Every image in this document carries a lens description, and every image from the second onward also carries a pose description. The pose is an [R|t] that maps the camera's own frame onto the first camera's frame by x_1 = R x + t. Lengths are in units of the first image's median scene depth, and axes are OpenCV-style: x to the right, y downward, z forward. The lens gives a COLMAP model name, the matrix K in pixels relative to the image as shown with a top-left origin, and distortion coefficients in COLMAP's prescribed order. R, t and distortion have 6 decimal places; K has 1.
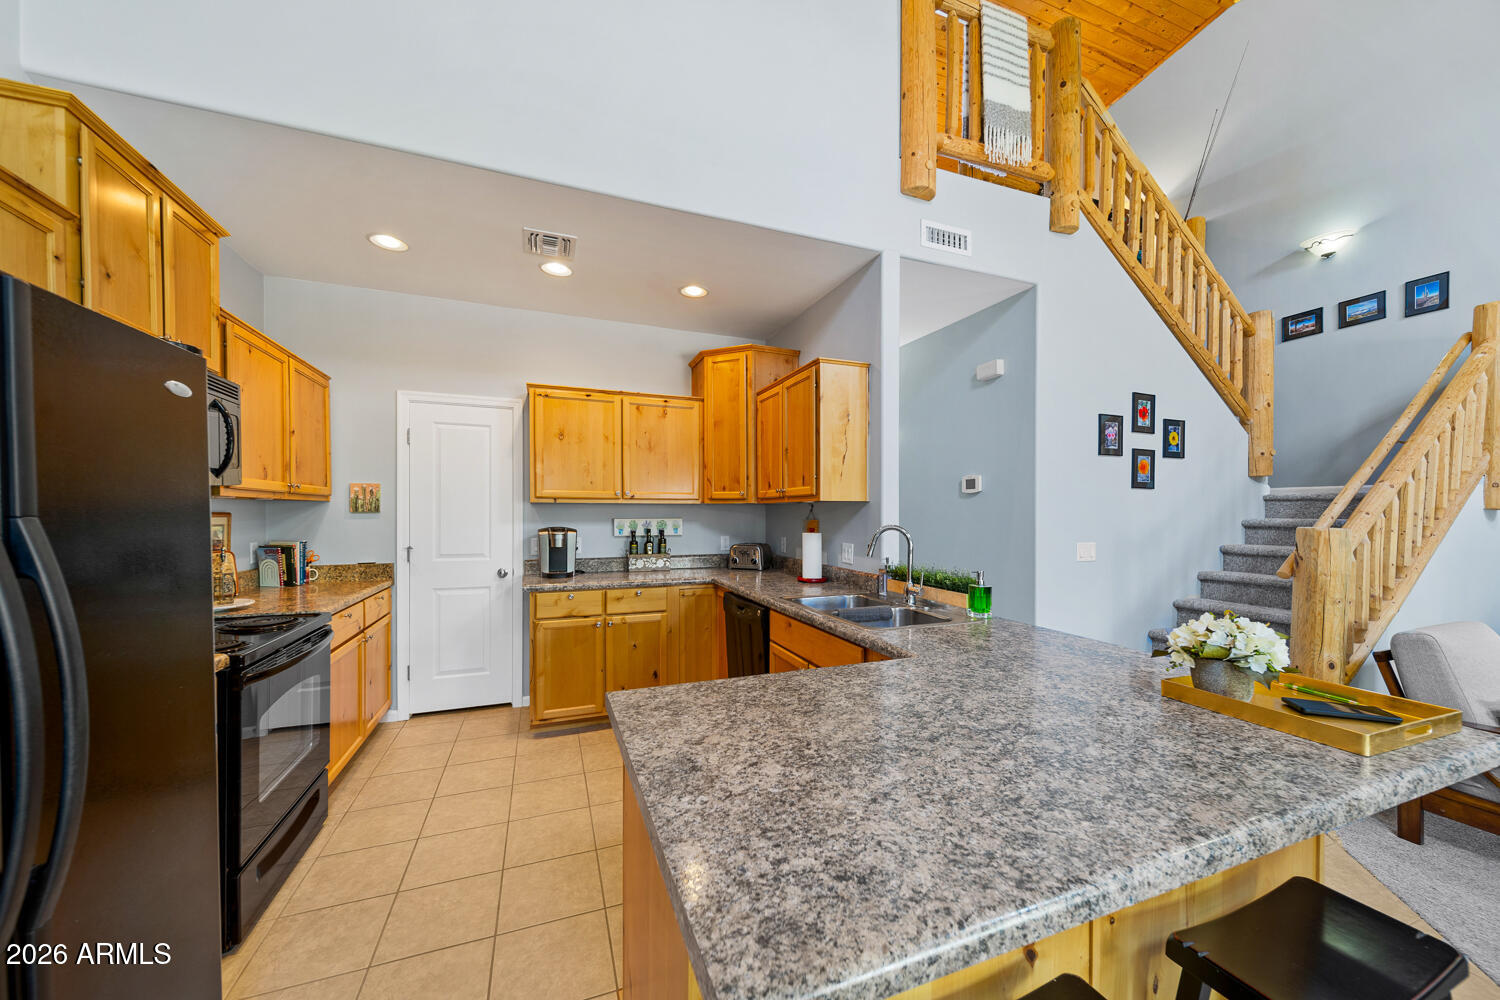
lens RADIAL K [[538.7, 0, 751.8], [0, 538.7, 515.0], [0, 0, 1]] dist [0.009781, -0.003689]
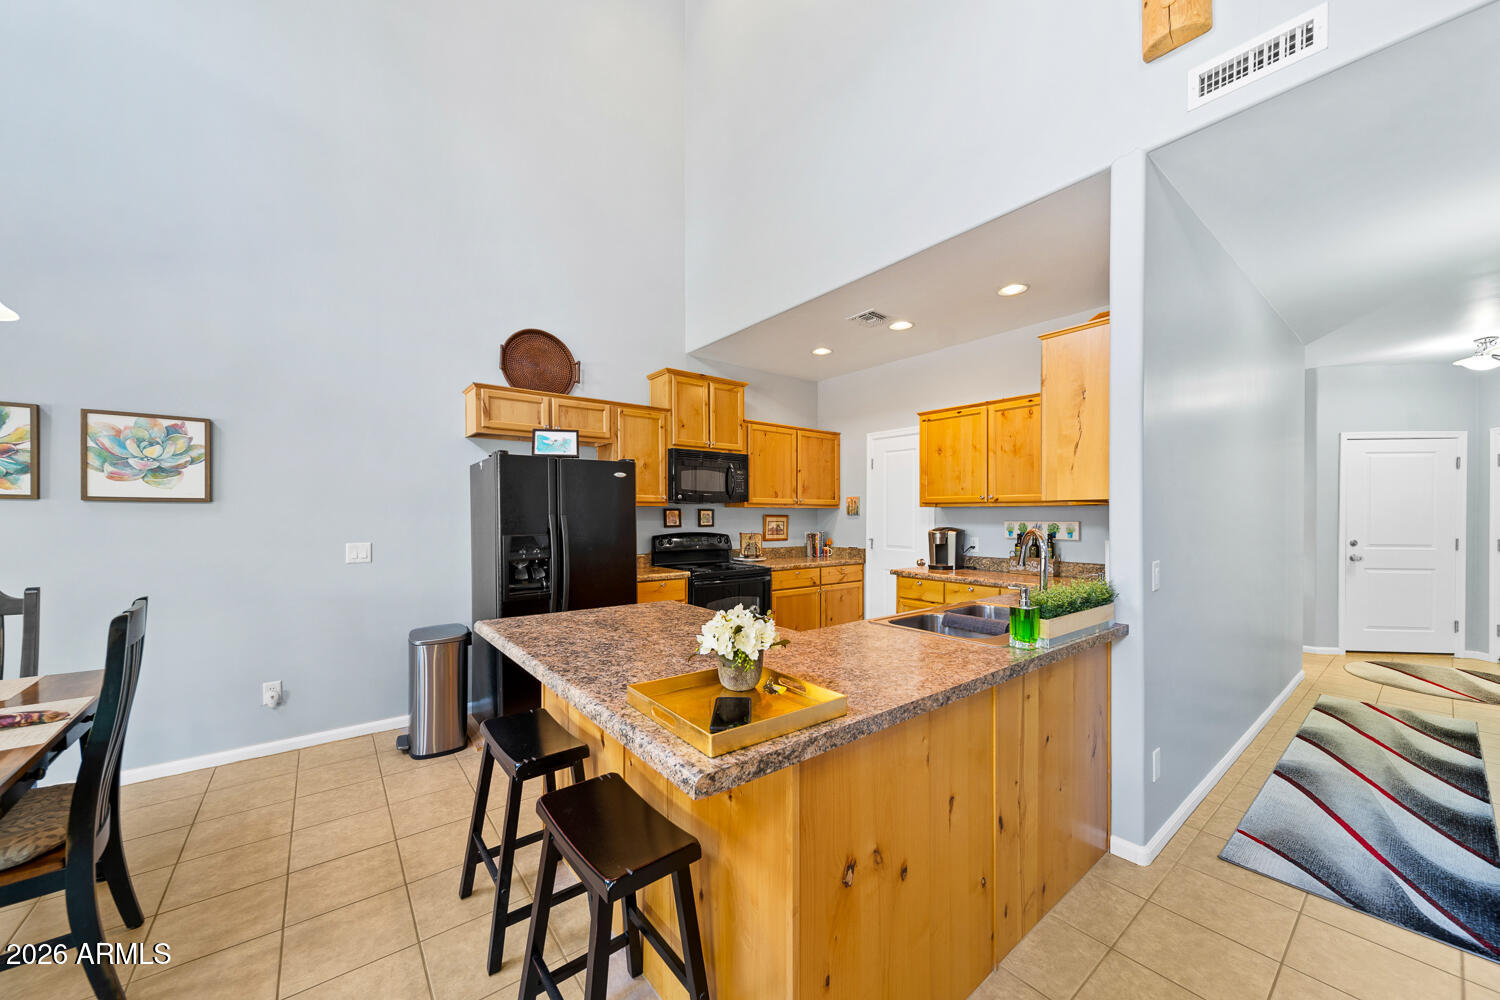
lens RADIAL K [[538.7, 0, 751.8], [0, 538.7, 515.0], [0, 0, 1]] dist [0.009781, -0.003689]
pose [[0.296211, -0.001598, -0.955121, 0.661155], [-0.006366, 0.999973, -0.003647, 0.002320], [0.955101, 0.007161, 0.296193, 0.245629]]
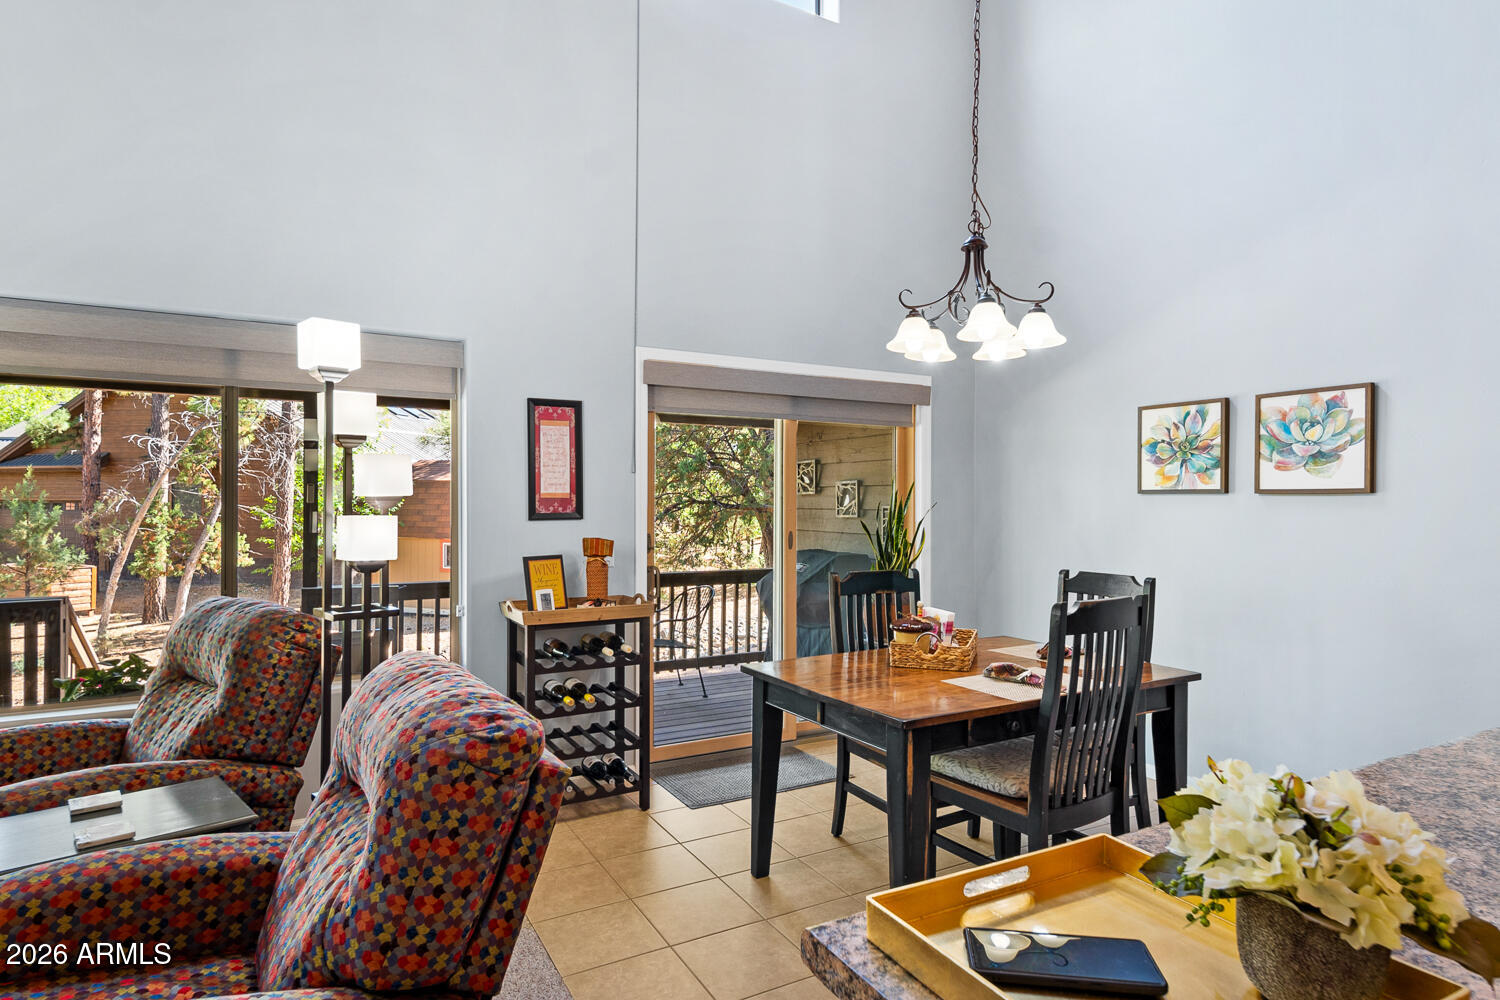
lens RADIAL K [[819.8, 0, 750.0], [0, 819.8, 500.0], [0, 0, 1]] dist [0.028097, -0.011434]
pose [[-0.989903, -0.008844, -0.141468, 0.467708], [-0.008858, 0.999961, -0.000527, -0.000454], [0.141467, 0.000731, -0.989943, 0.531132]]
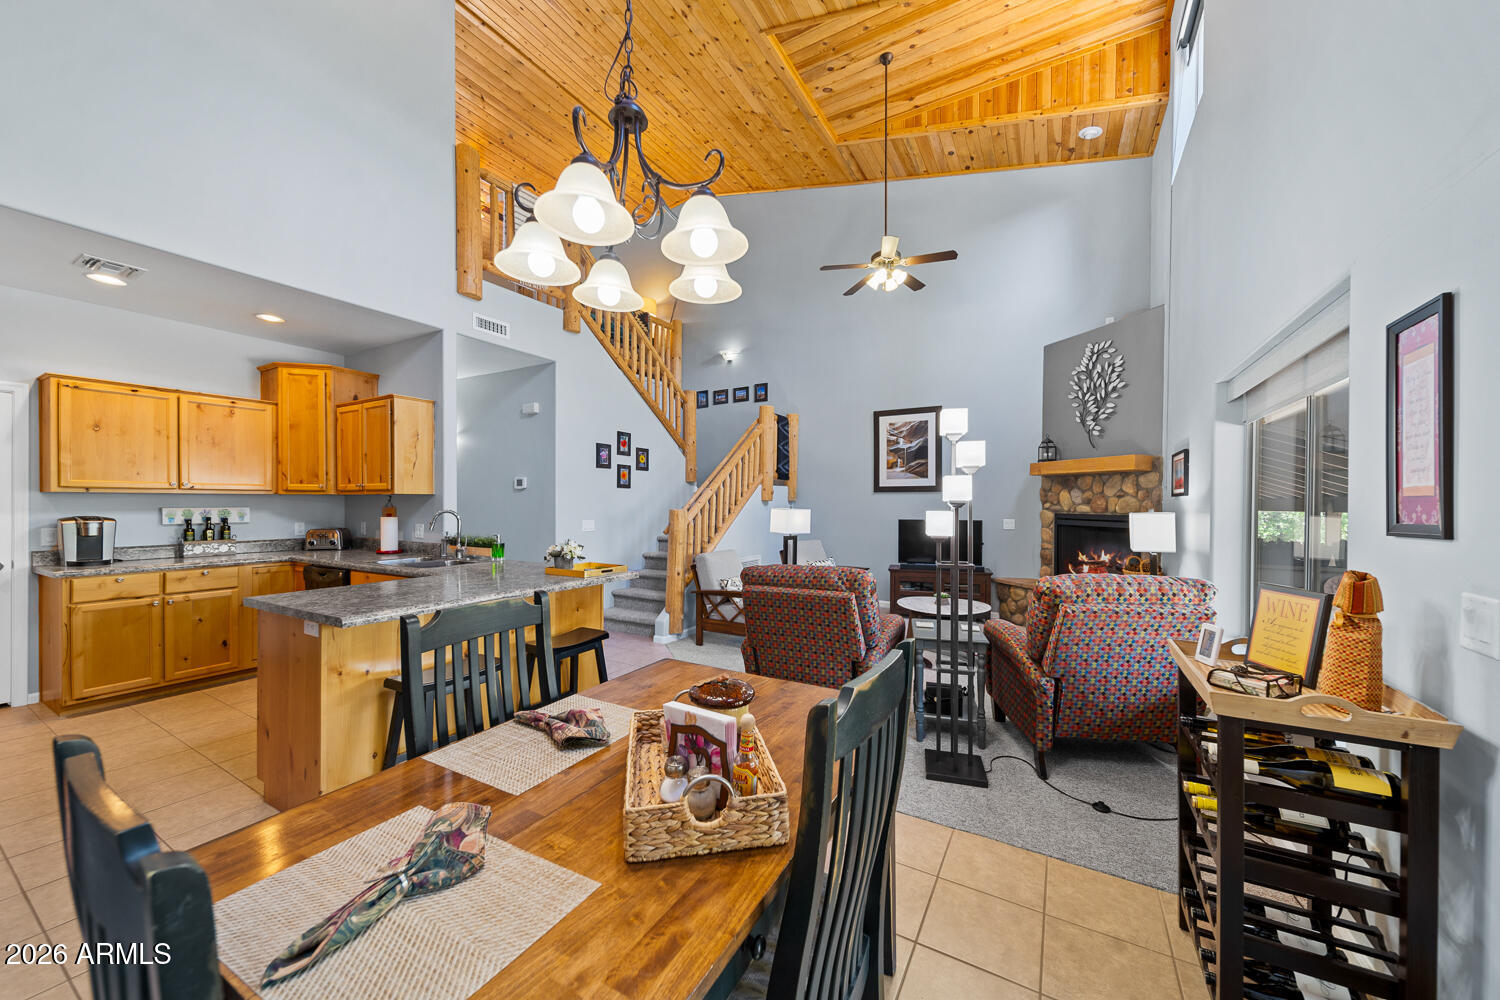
lens RADIAL K [[538.2, 0, 747.4], [0, 538.2, 502.2], [0, 0, 1]] dist [0.012364, -0.003556]
pose [[0.781448, 0.000267, 0.623970, -0.029934], [0.002364, 0.999991, -0.003389, 0.002578], [-0.623965, 0.004124, 0.781441, -0.577377]]
